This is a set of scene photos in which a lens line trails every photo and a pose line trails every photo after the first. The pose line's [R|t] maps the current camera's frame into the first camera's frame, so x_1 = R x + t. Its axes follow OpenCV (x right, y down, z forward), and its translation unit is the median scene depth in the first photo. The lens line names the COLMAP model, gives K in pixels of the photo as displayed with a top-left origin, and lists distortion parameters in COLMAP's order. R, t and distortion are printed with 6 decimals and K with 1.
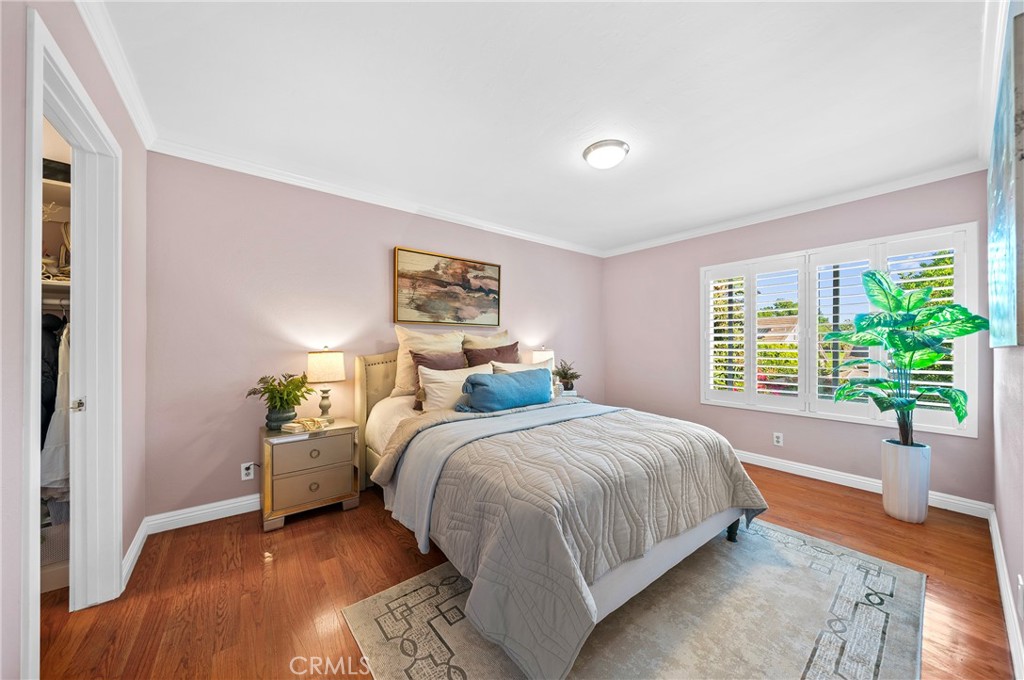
lens RADIAL K [[348.1, 0, 512.0], [0, 348.1, 340.0], [0, 0, 1]] dist [-0.000212, -0.000010]
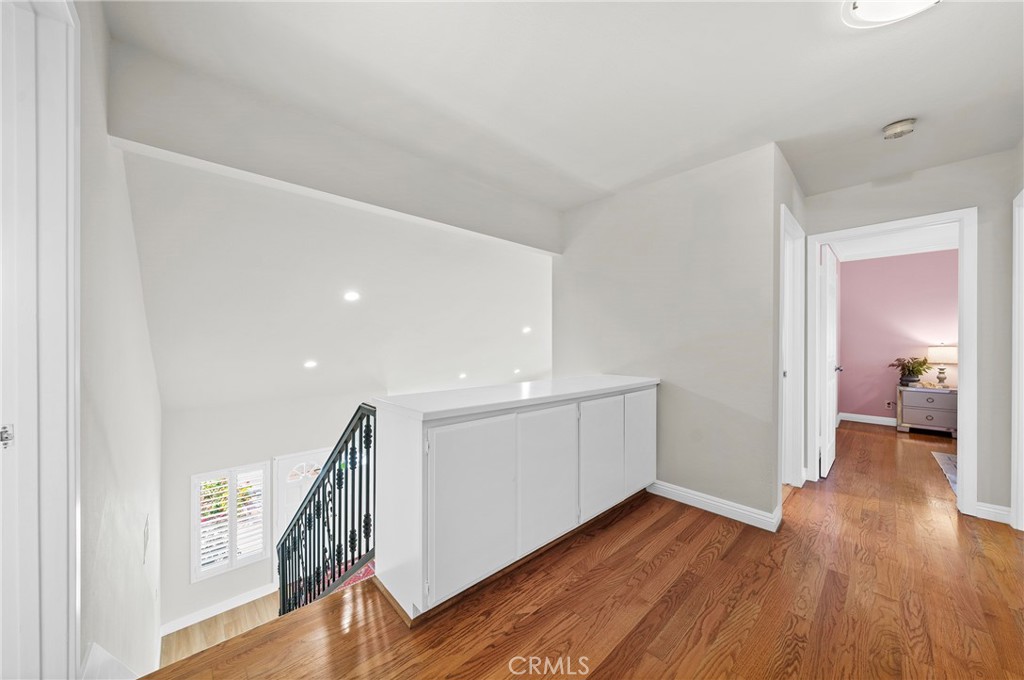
lens RADIAL K [[357.9, 0, 506.5], [0, 357.9, 354.1], [0, 0, 1]] dist [0.000443, 0.000053]
pose [[0.085543, 0.020643, -0.996121, 1.109981], [0.012872, 0.999679, 0.021822, 0.006701], [0.996251, -0.014689, 0.085250, -1.378846]]
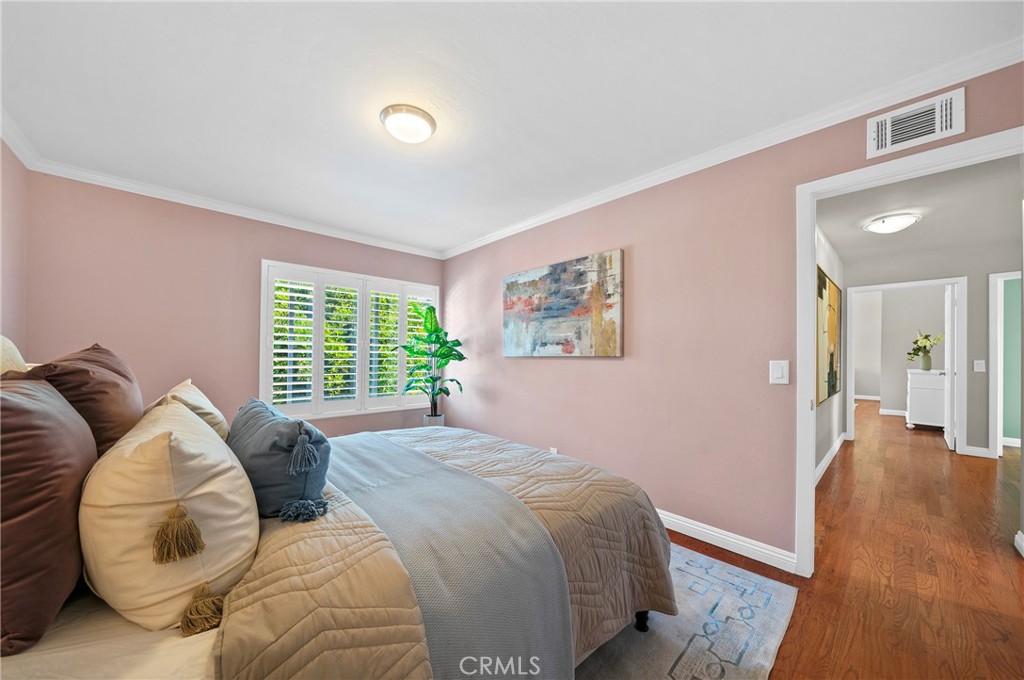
lens RADIAL K [[357.9, 0, 506.5], [0, 357.9, 354.1], [0, 0, 1]] dist [0.000443, 0.000053]
pose [[-0.076014, -0.000697, 0.997106, -0.554765], [-0.018012, 0.999838, -0.000674, 0.008249], [-0.996944, -0.018011, -0.076015, 0.766588]]
